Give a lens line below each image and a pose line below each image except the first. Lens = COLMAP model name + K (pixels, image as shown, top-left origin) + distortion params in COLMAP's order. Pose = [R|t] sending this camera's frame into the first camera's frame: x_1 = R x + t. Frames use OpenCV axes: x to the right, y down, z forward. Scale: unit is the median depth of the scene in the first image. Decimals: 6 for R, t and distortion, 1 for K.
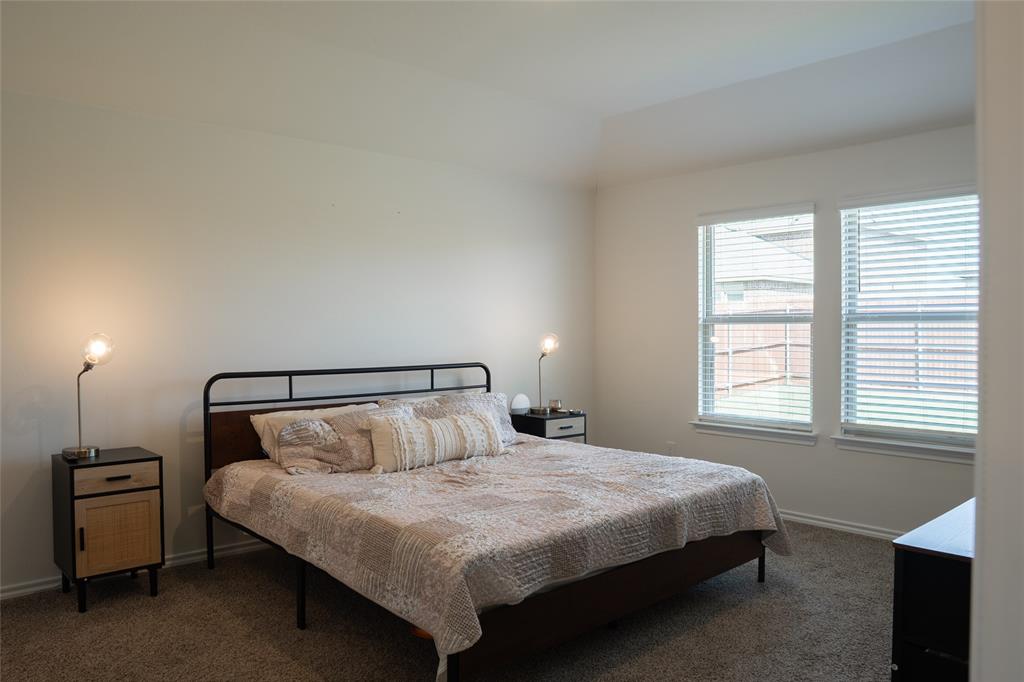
lens RADIAL K [[713.3, 0, 496.1], [0, 713.3, 336.5], [0, 0, 1]] dist [-0.125081, 0.093483]
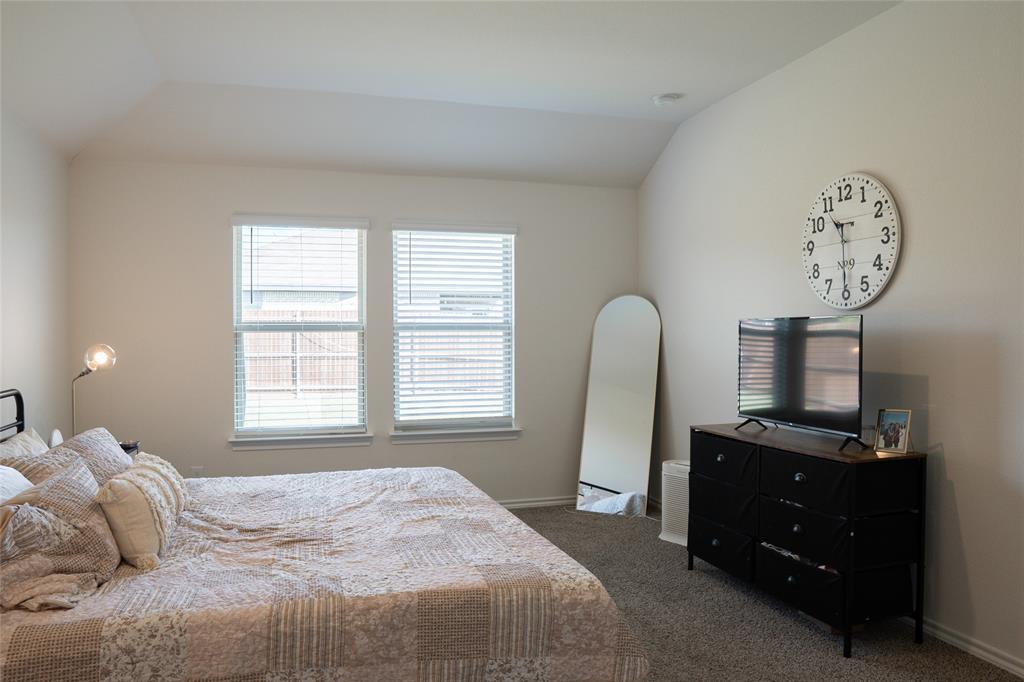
lens RADIAL K [[713.3, 0, 496.1], [0, 713.3, 336.5], [0, 0, 1]] dist [-0.125081, 0.093483]
pose [[0.442565, -0.002663, 0.896732, -0.451748], [0.014556, 0.999885, -0.004215, -0.004255], [-0.896618, 0.014918, 0.442553, 0.343493]]
